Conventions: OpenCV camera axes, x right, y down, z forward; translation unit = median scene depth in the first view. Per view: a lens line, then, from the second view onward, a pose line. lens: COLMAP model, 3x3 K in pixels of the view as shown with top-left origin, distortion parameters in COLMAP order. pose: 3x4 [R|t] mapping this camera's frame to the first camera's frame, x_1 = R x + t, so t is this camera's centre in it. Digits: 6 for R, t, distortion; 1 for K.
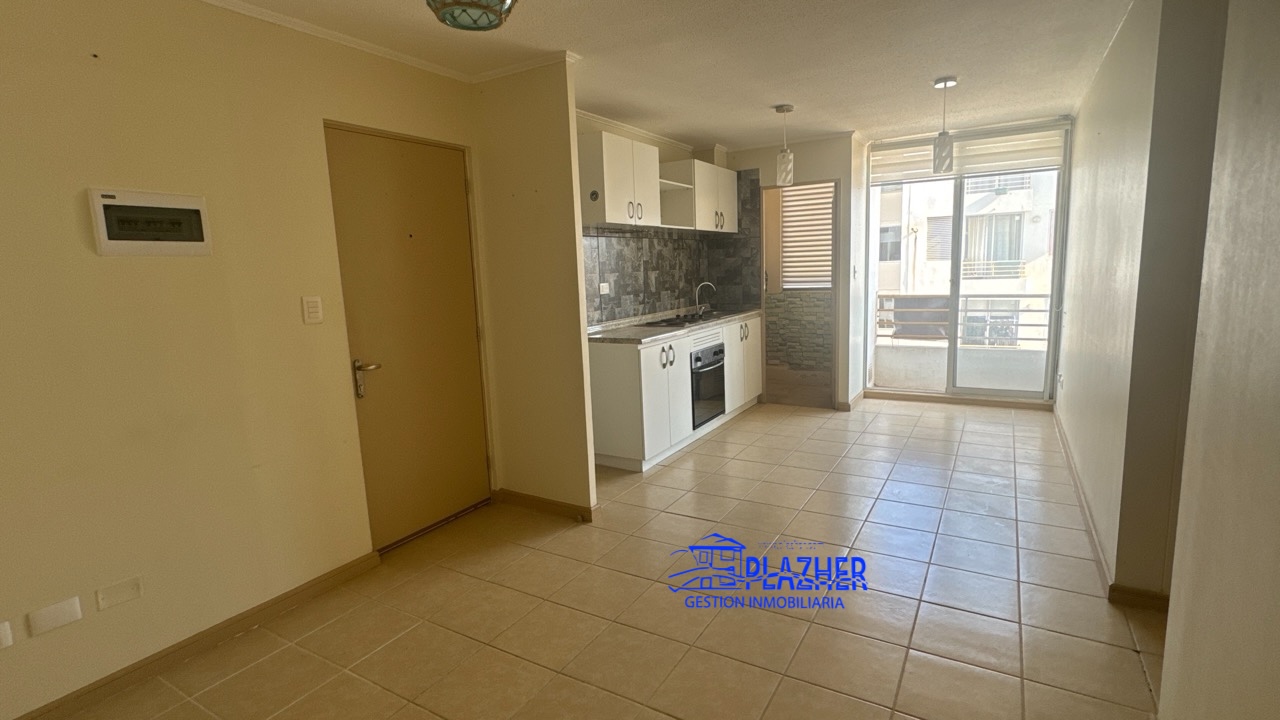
lens RADIAL K [[605.0, 0, 641.3], [0, 605.0, 359.6], [0, 0, 1]] dist [-0.003845, -0.000131]
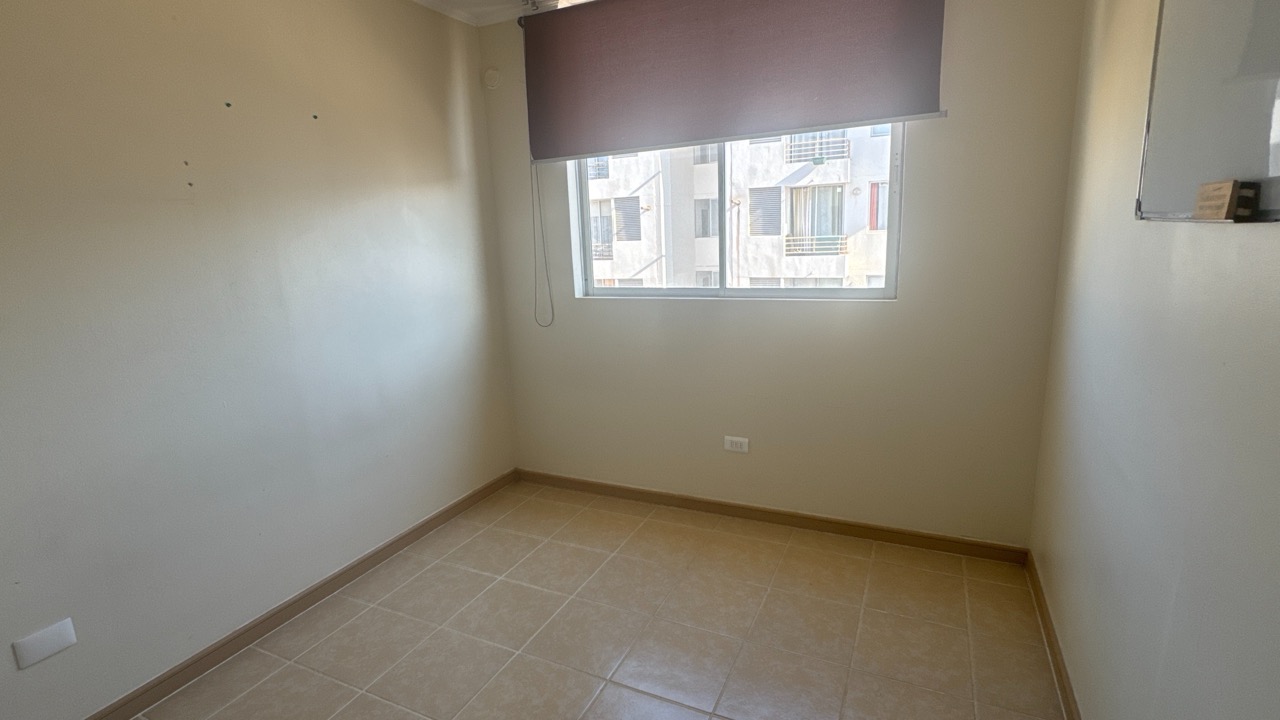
lens RADIAL K [[605.0, 0, 639.6], [0, 605.0, 353.8], [0, 0, 1]] dist [-0.003845, -0.000131]
pose [[0.995046, -0.017526, 0.097859, 0.797547], [0.014192, 0.999298, 0.034670, -0.064122], [-0.098398, -0.033110, 0.994596, 0.328819]]
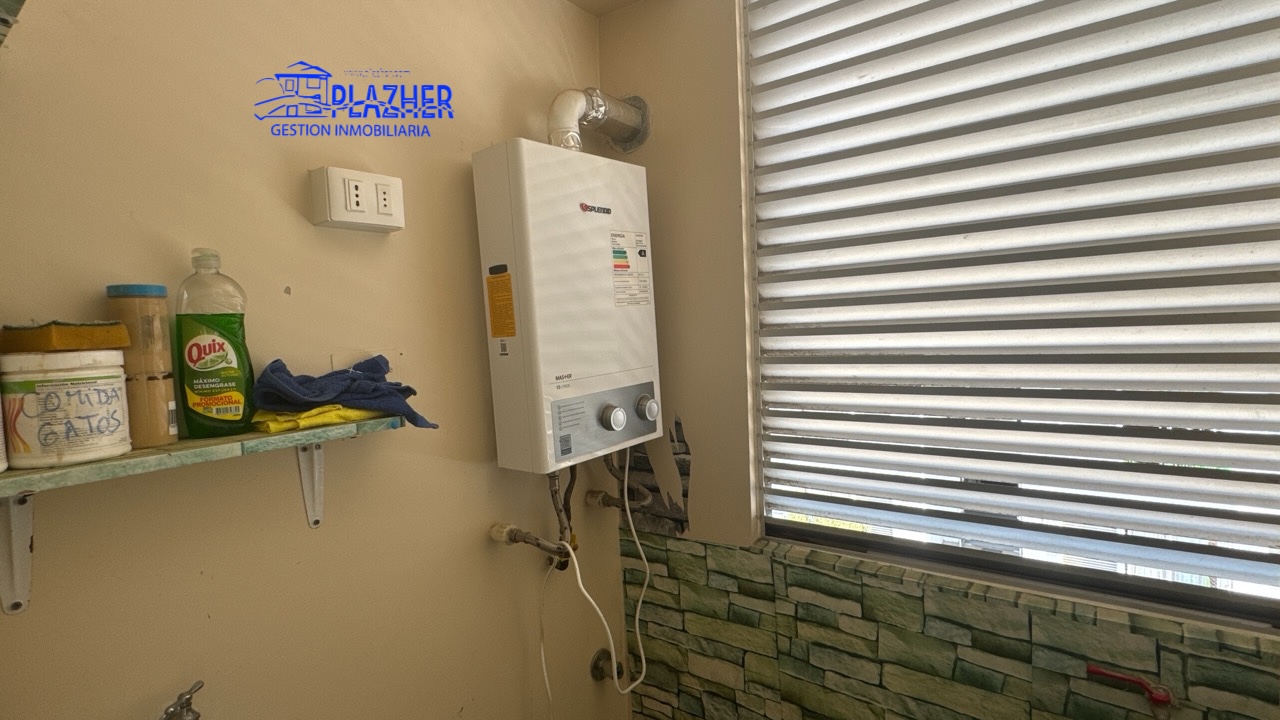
lens RADIAL K [[605.0, 0, 640.3], [0, 605.0, 360.4], [0, 0, 1]] dist [-0.003845, -0.000131]
pose [[0.994354, 0.003446, -0.106058, 0.289758], [-0.014359, 0.994649, -0.102310, -0.199217], [0.105138, 0.103255, 0.989083, 1.085394]]
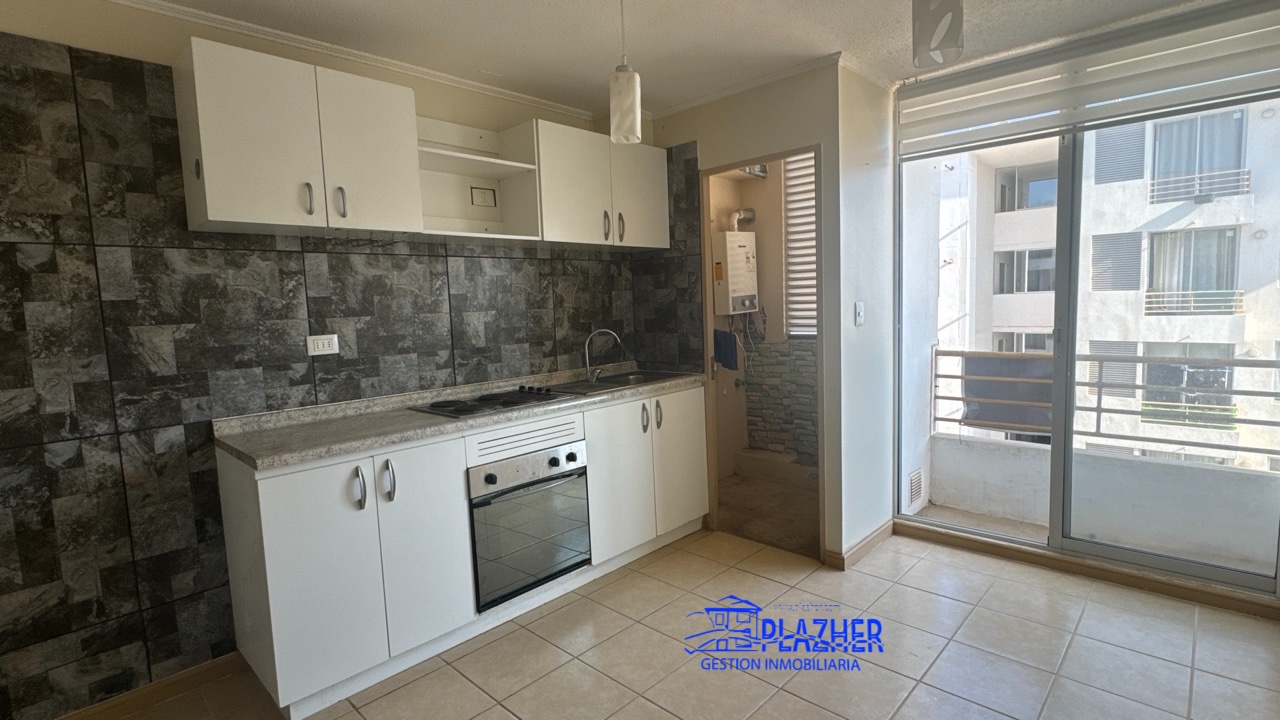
lens RADIAL K [[605.0, 0, 640.2], [0, 605.0, 359.1], [0, 0, 1]] dist [-0.003845, -0.000131]
pose [[0.974692, 0.022514, -0.222416, 0.301825], [-0.033731, 0.998336, -0.046764, -0.076326], [0.220993, 0.053082, 0.973830, 0.451920]]
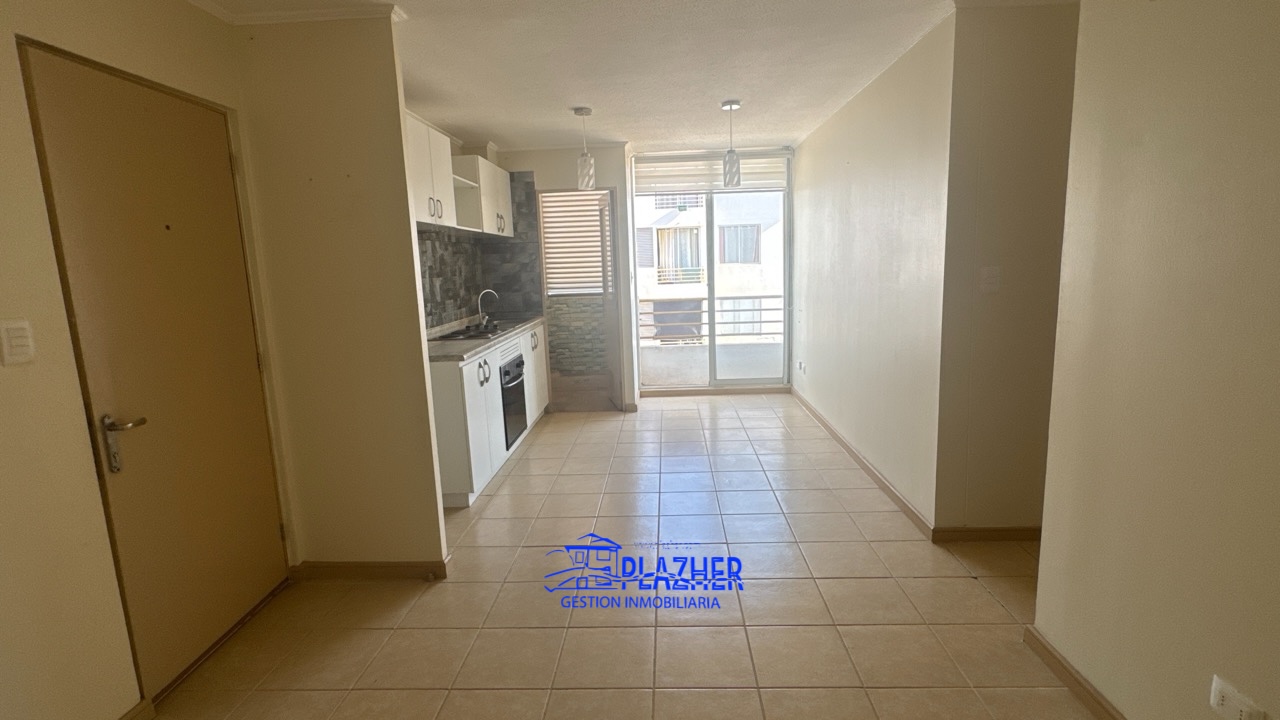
lens RADIAL K [[605.0, 0, 639.6], [0, 605.0, 358.4], [0, 0, 1]] dist [-0.003845, -0.000131]
pose [[0.880624, -0.068127, 0.468892, -0.140207], [0.074511, 0.997208, 0.004949, -0.010922], [-0.467920, 0.030580, 0.883242, 0.083623]]
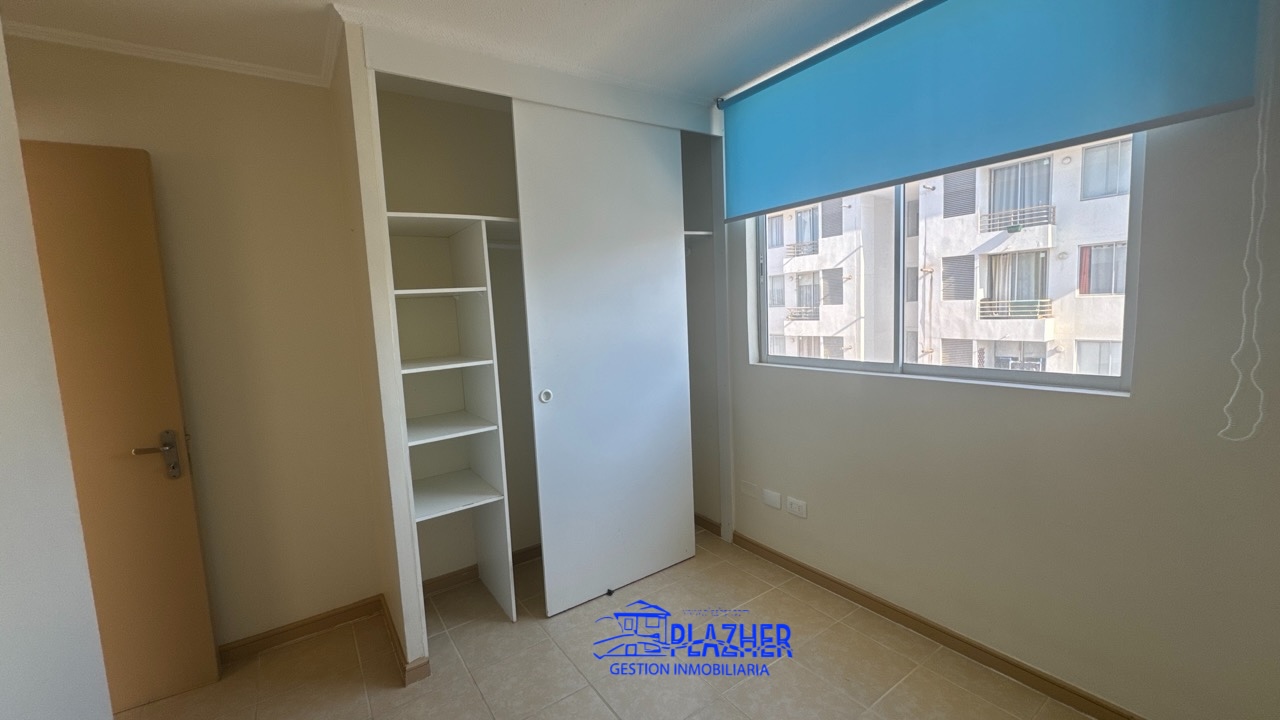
lens RADIAL K [[510.2, 0, 640.5], [0, 510.2, 357.1], [0, 0, 1]] dist [0.002013, 0.000142]
pose [[0.916367, 0.039011, -0.398434, 1.347996], [-0.055862, 0.997964, -0.030766, -0.054831], [0.396423, 0.050450, 0.916681, 0.087676]]
